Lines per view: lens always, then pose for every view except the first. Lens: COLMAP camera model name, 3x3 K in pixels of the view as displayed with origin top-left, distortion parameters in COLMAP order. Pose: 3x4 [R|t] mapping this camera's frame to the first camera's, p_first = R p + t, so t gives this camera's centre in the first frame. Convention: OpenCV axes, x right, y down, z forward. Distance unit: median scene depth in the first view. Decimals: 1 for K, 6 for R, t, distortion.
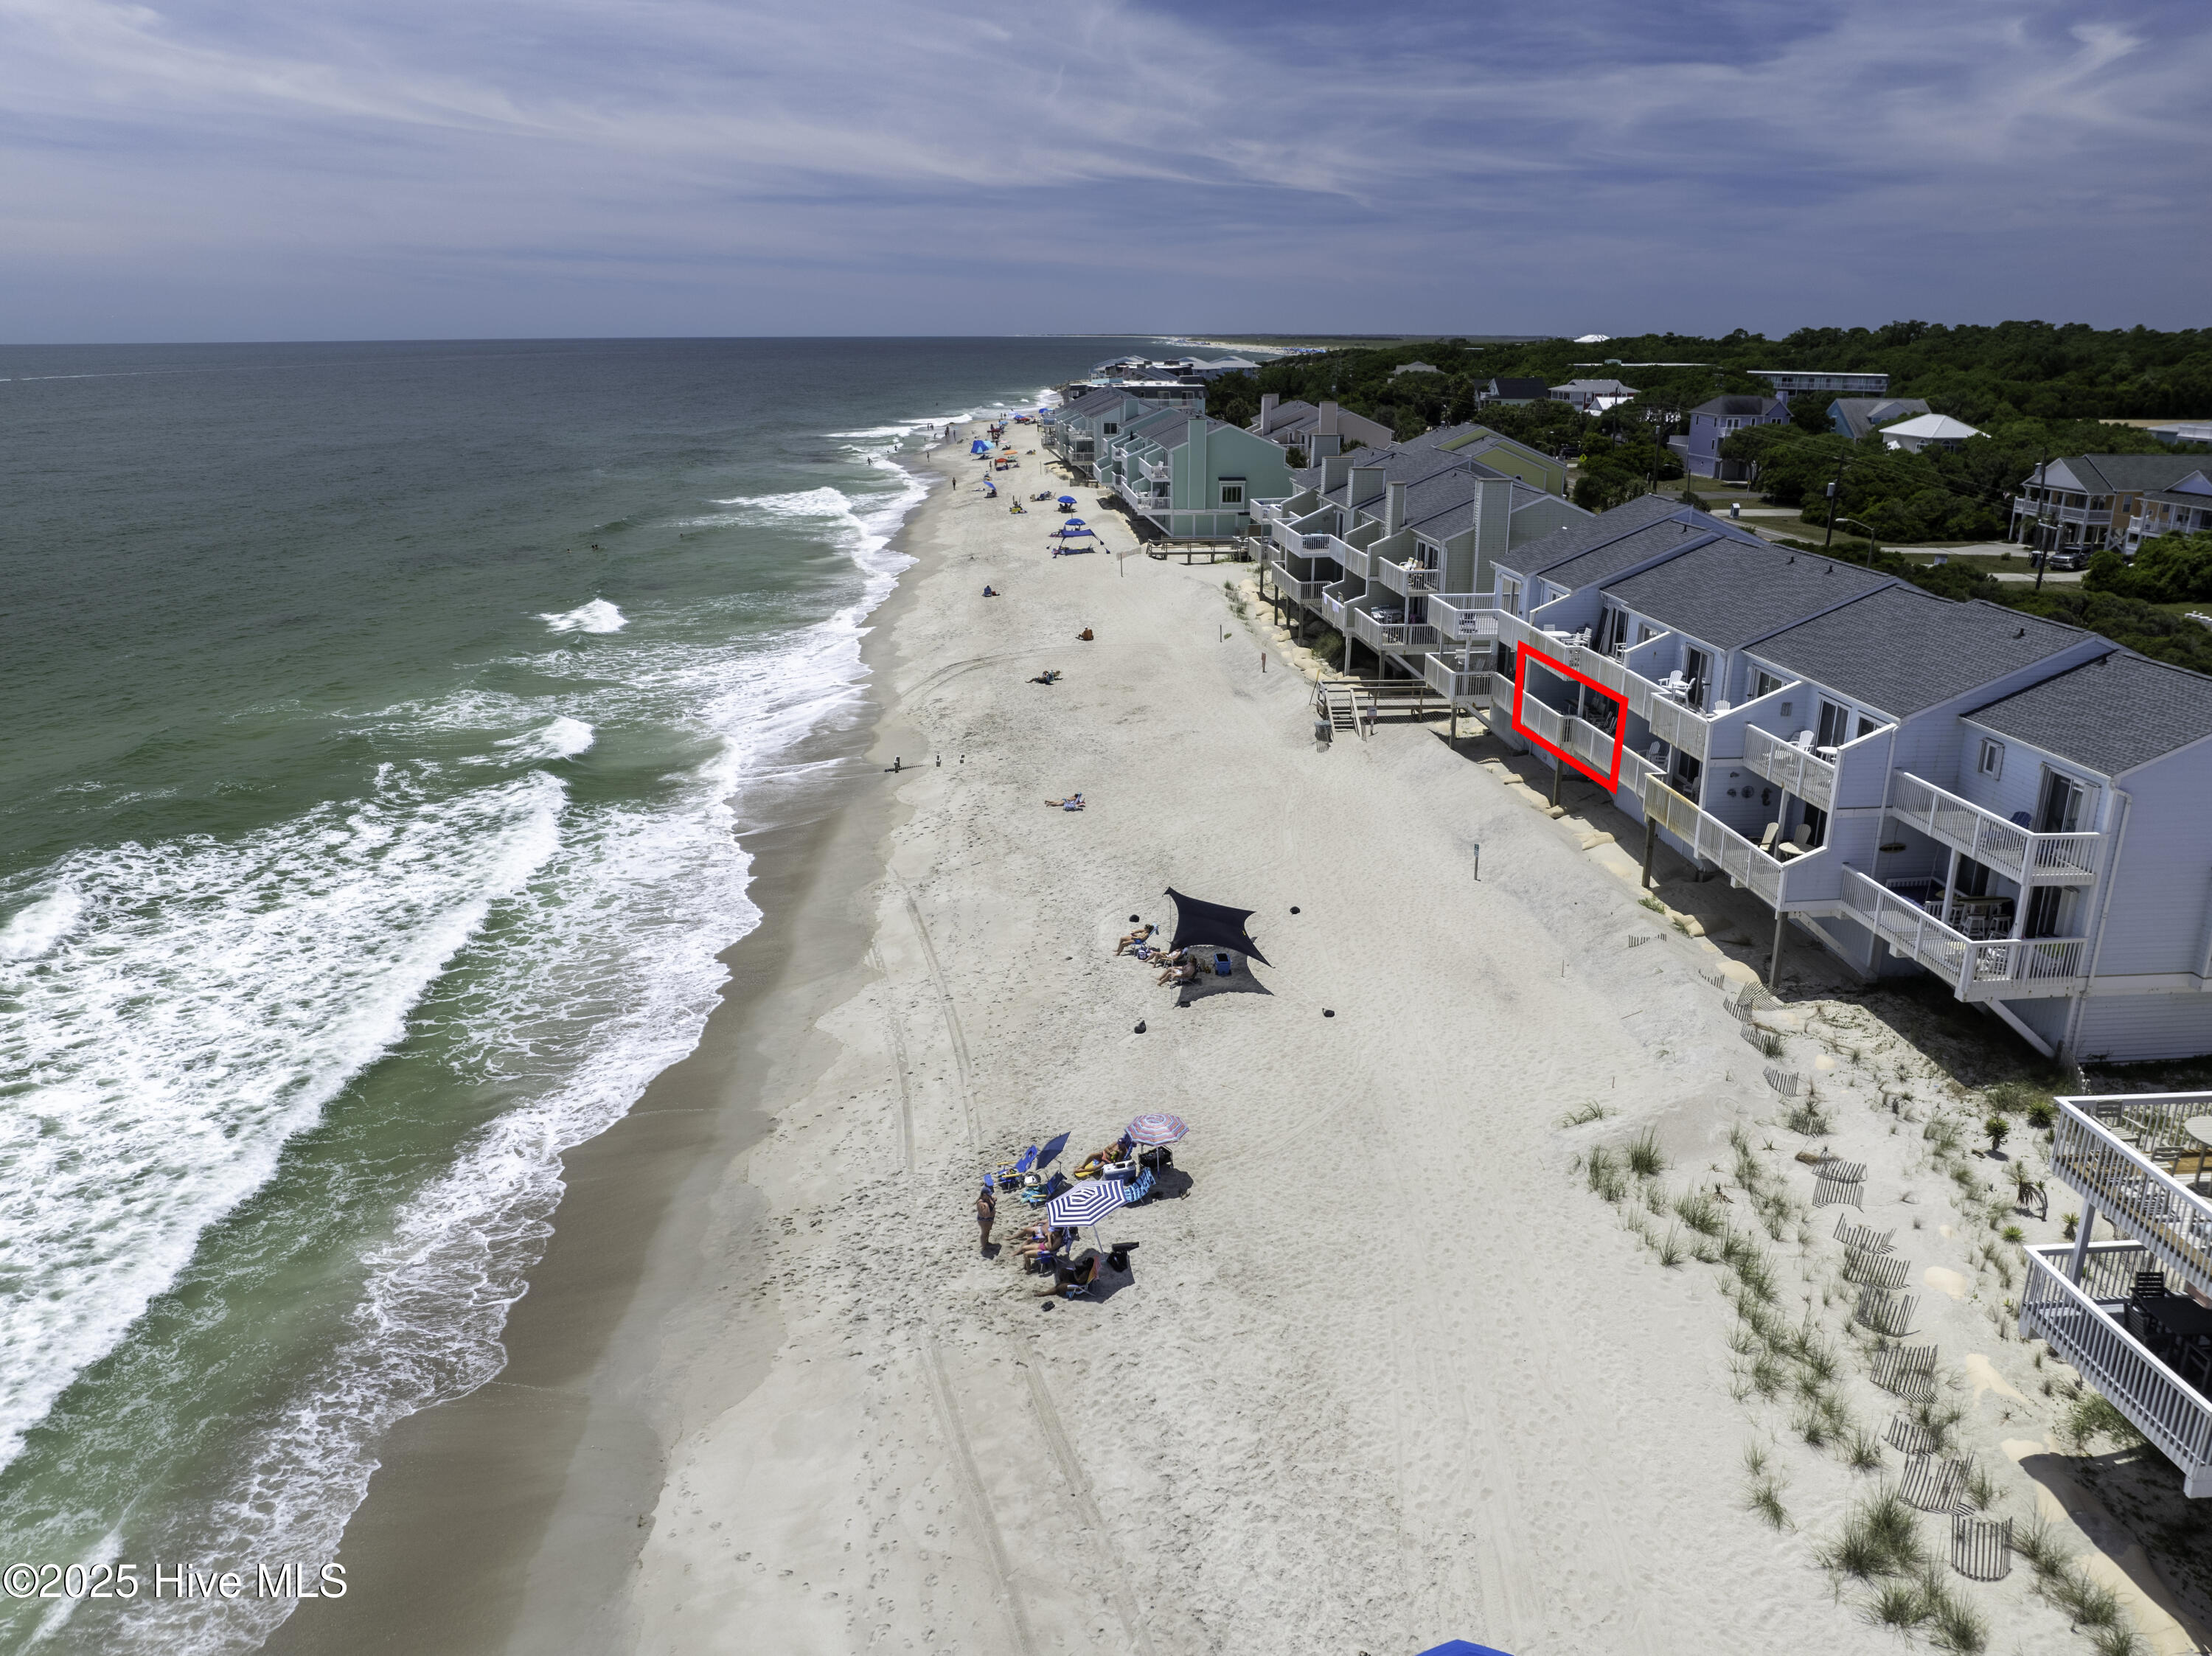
lens RADIAL K [[1563.2, 0, 1110.1], [0, 1563.2, 826.9], [0, 0, 1]] dist [-0.044527, 0.011722]
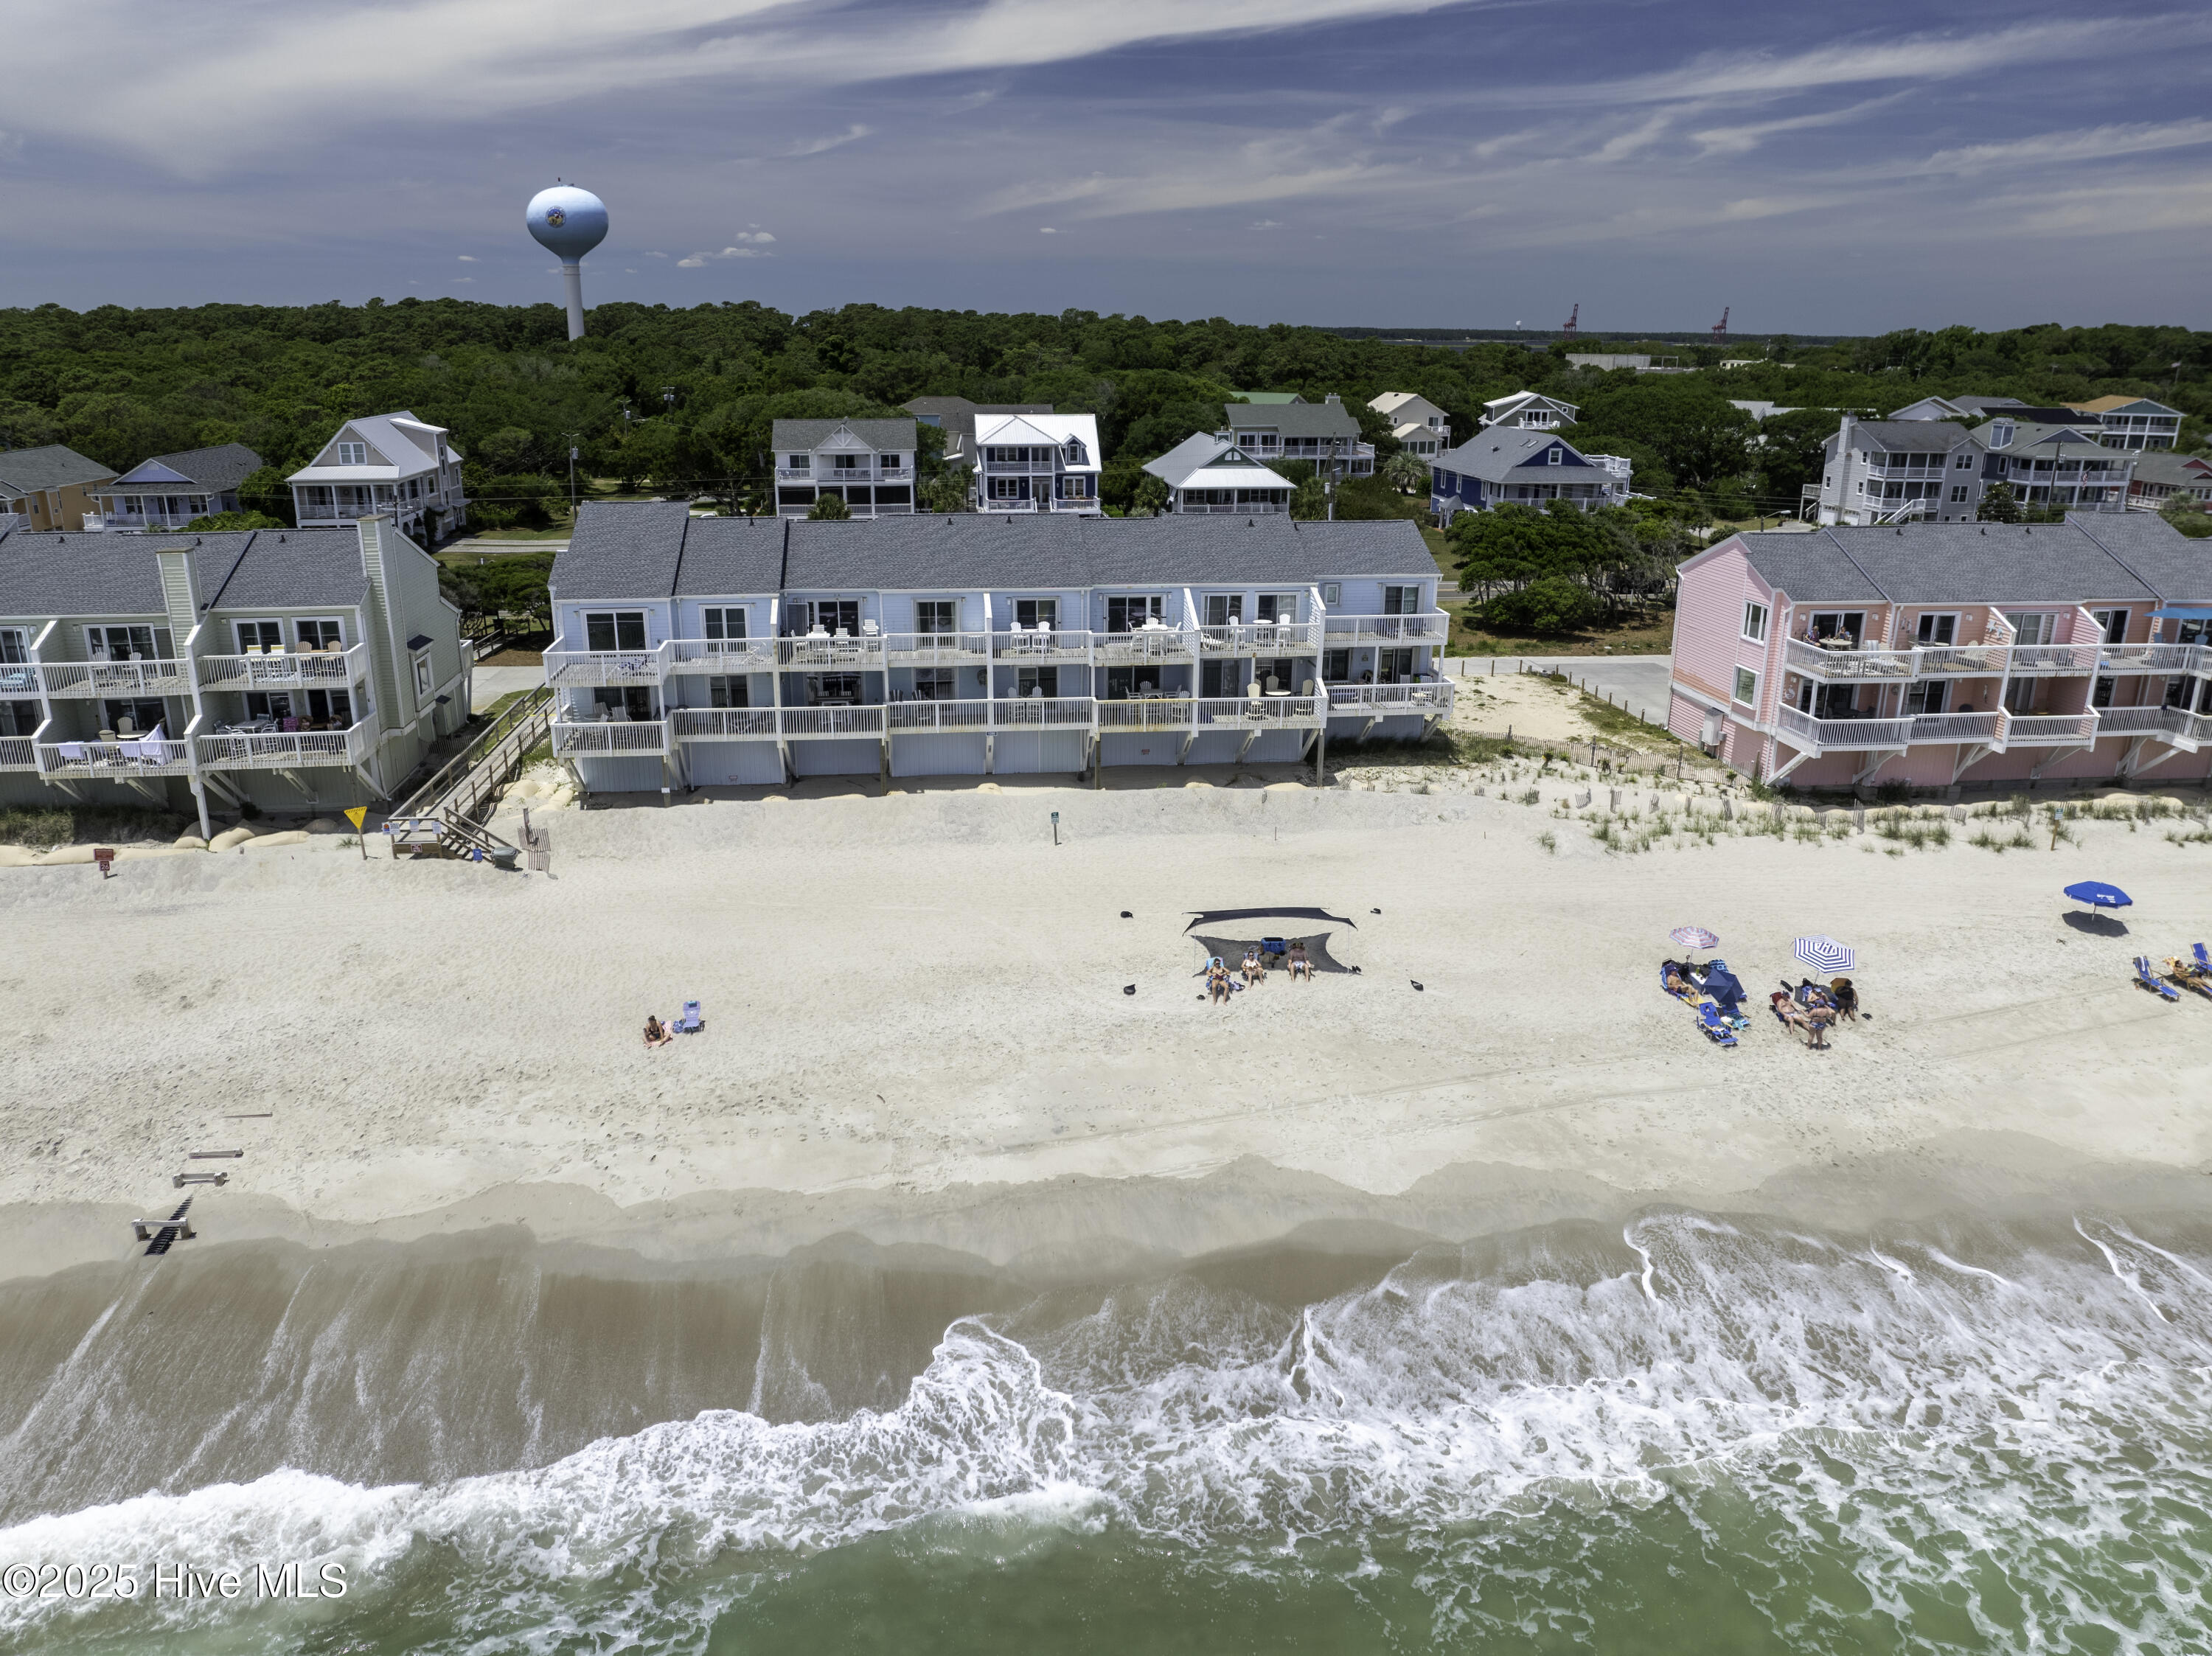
lens RADIAL K [[1563.2, 0, 1106.2], [0, 1563.2, 814.6], [0, 0, 1]] dist [-0.044527, 0.011722]
pose [[-0.042161, -0.297209, 0.953881, -0.689529], [0.296313, 0.908056, 0.296027, -0.257506], [-0.954160, 0.295128, 0.049782, 0.807226]]
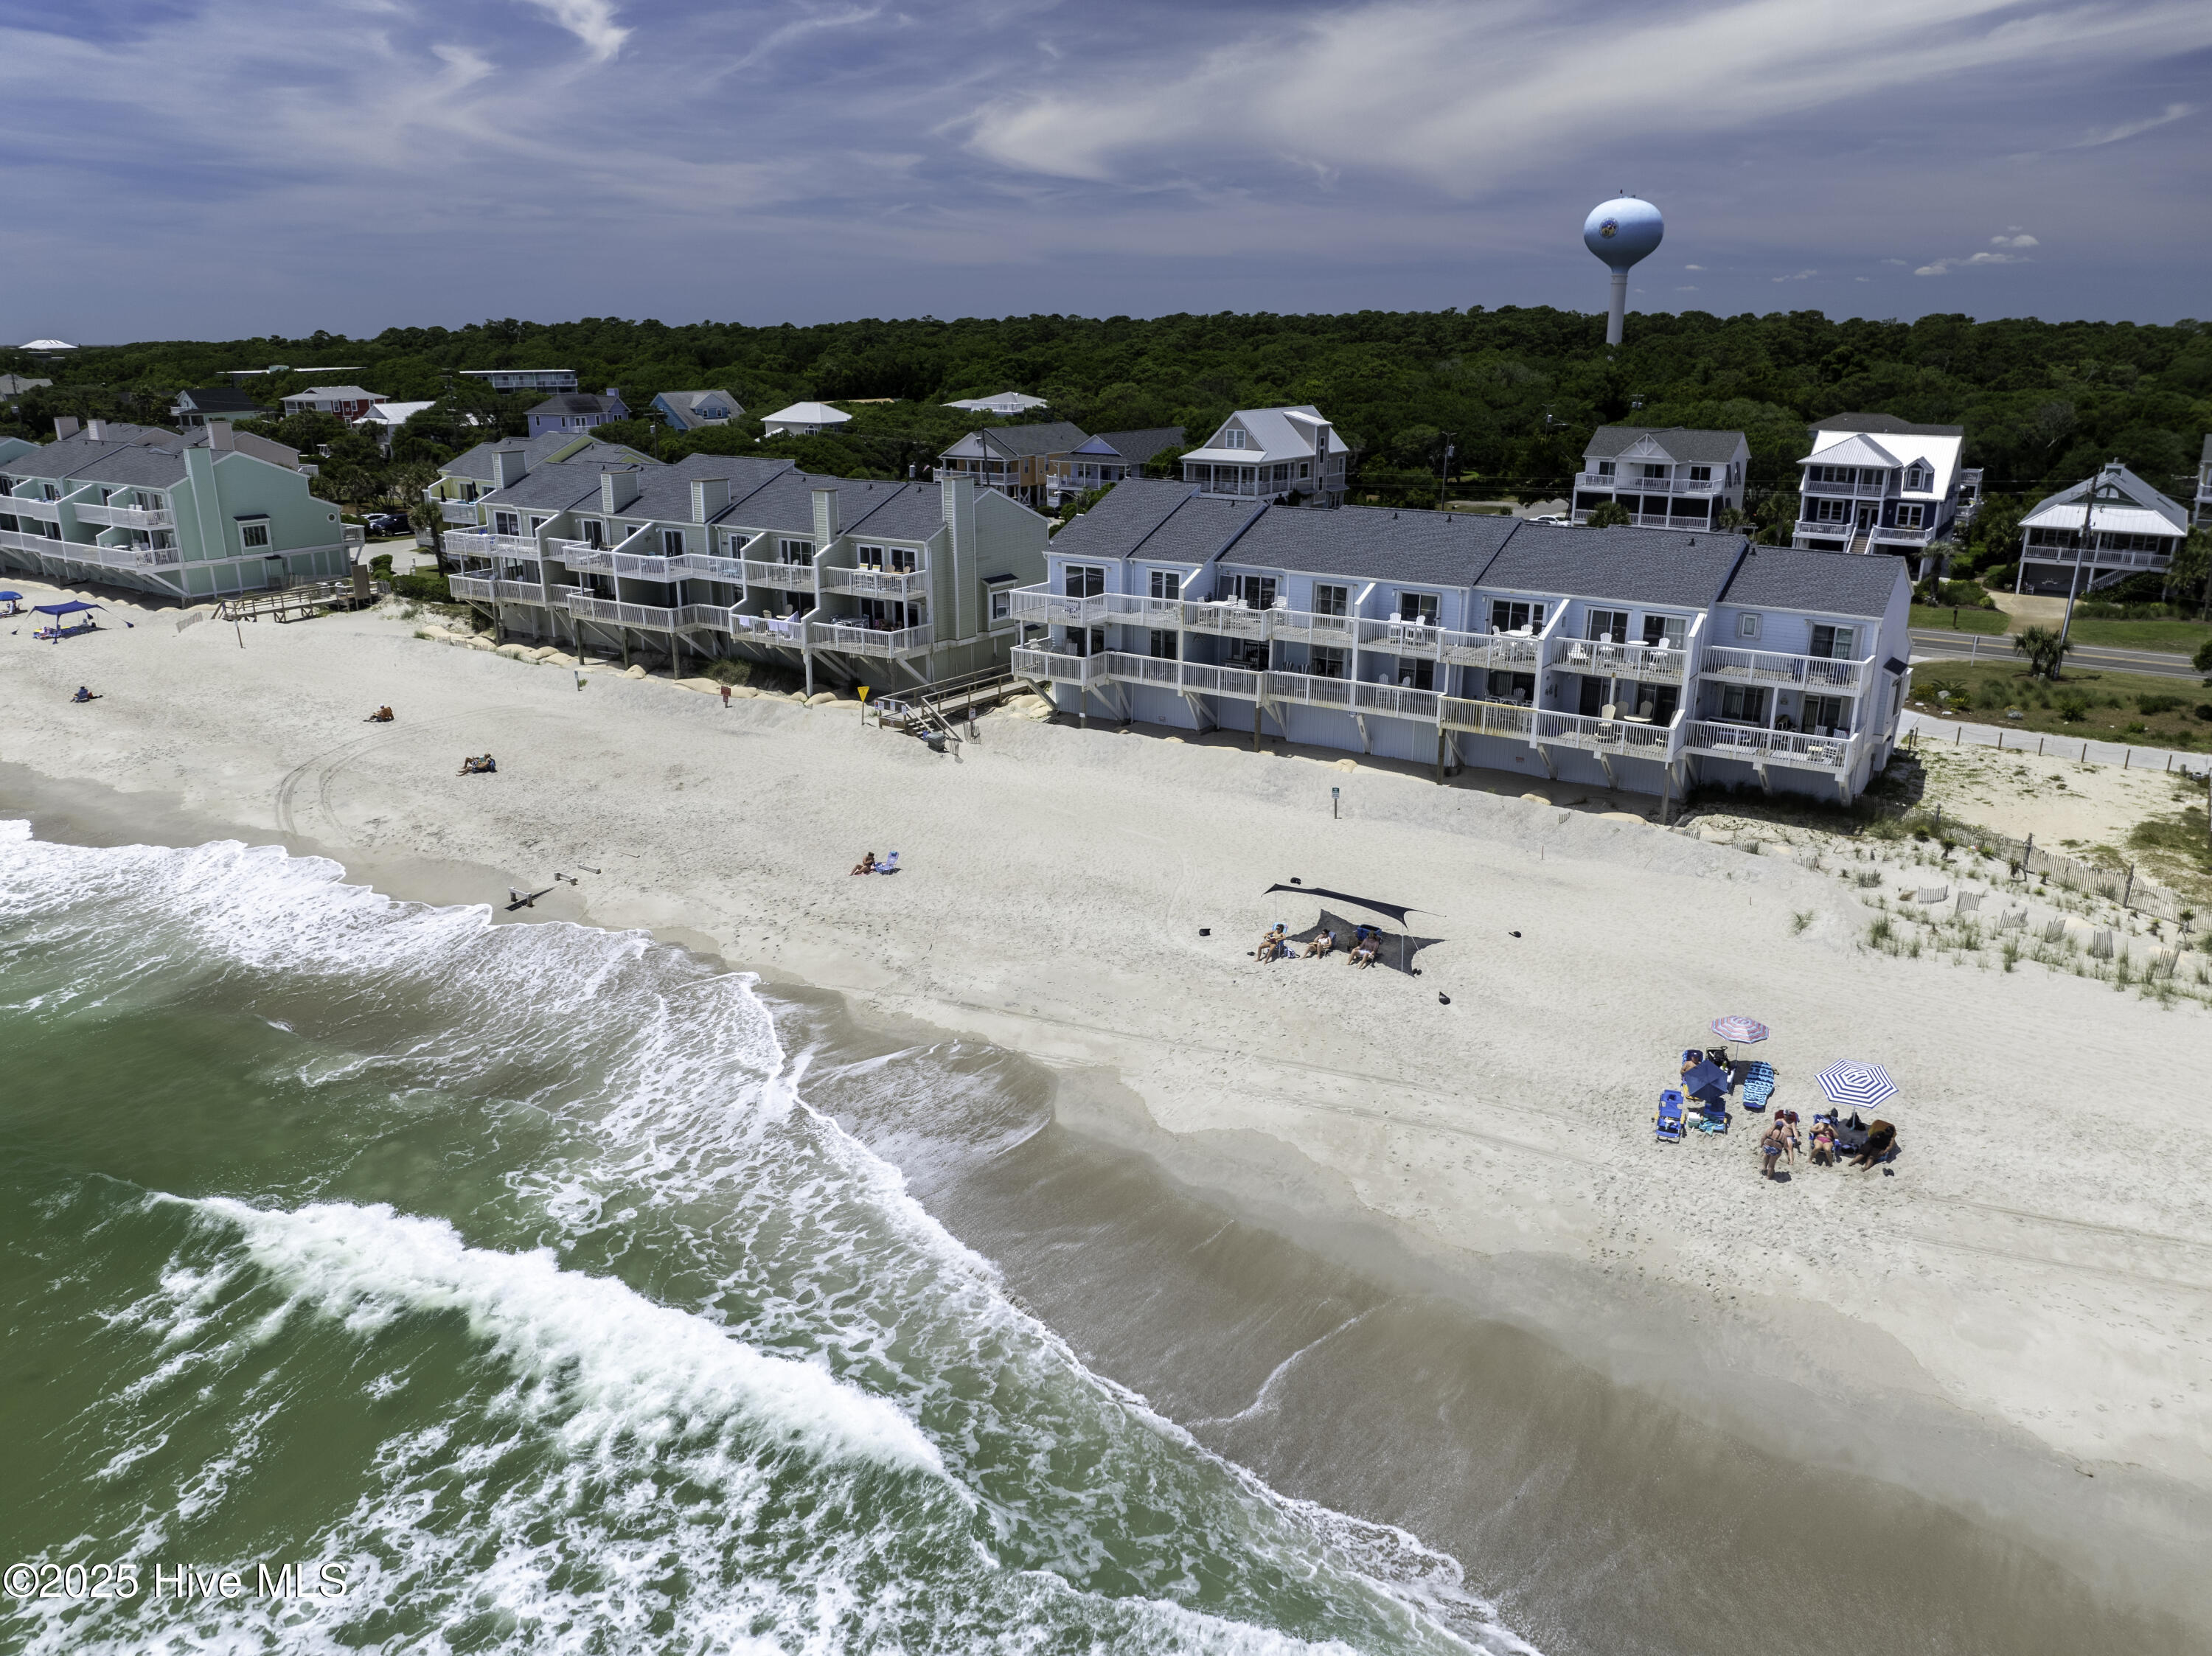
lens RADIAL K [[1563.2, 0, 1105.2], [0, 1563.2, 823.0], [0, 0, 1]] dist [-0.044527, 0.011722]
pose [[0.625843, -0.233088, 0.744305, -0.635008], [0.234586, 0.966367, 0.105380, -0.108183], [-0.743835, 0.108652, 0.659473, 0.335847]]
